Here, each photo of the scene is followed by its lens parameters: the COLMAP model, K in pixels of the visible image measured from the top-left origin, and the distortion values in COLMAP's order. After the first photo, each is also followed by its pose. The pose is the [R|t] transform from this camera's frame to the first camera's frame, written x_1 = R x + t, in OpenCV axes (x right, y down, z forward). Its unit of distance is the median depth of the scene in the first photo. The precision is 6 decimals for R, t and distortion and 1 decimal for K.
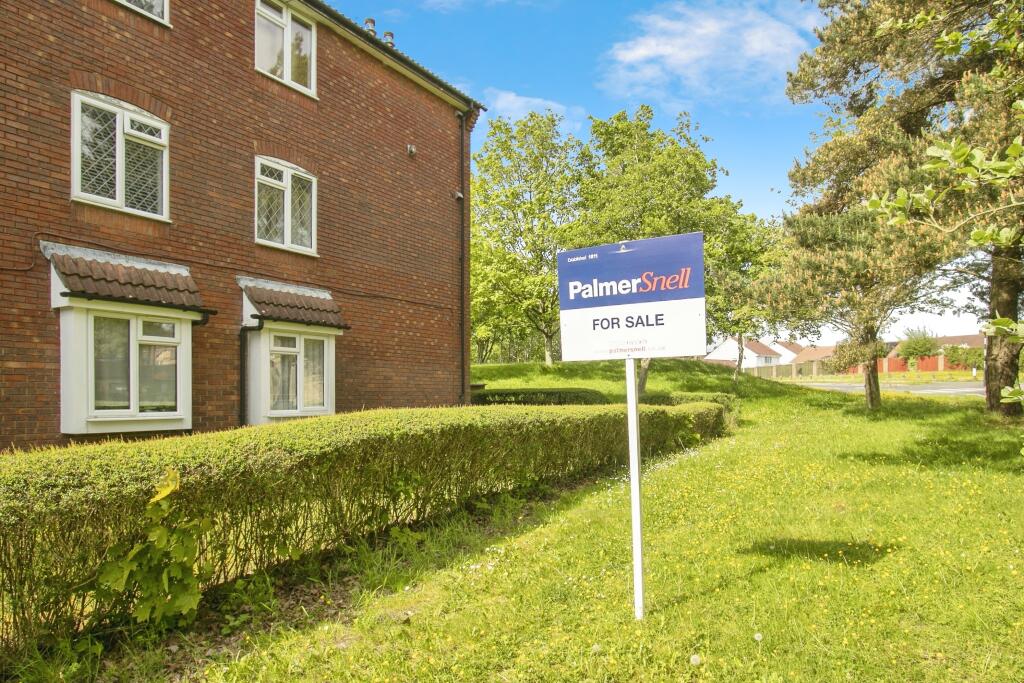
lens RADIAL K [[613.8, 0, 533.0], [0, 613.8, 366.0], [0, 0, 1]] dist [-0.004793, -0.000636]
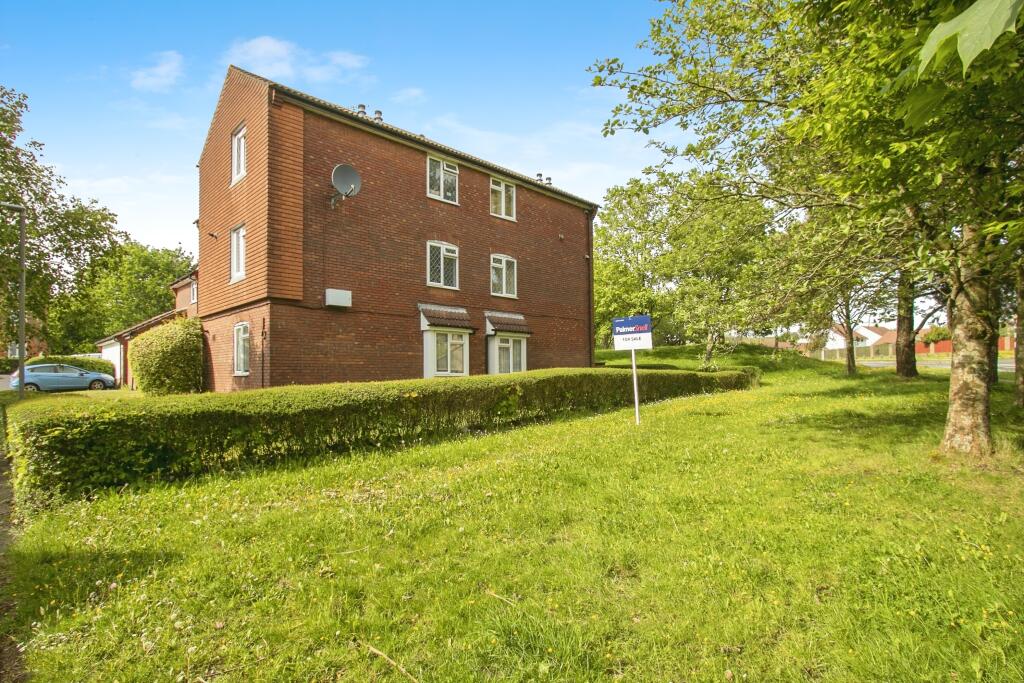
lens RADIAL K [[532.4, 0, 513.5], [0, 532.4, 343.6], [0, 0, 1]] dist [-0.006013, -0.000763]
pose [[0.964338, -0.016297, -0.264171, 0.111144], [0.012685, 0.999801, -0.015372, -0.002468], [0.264370, 0.011473, 0.964353, -0.779105]]
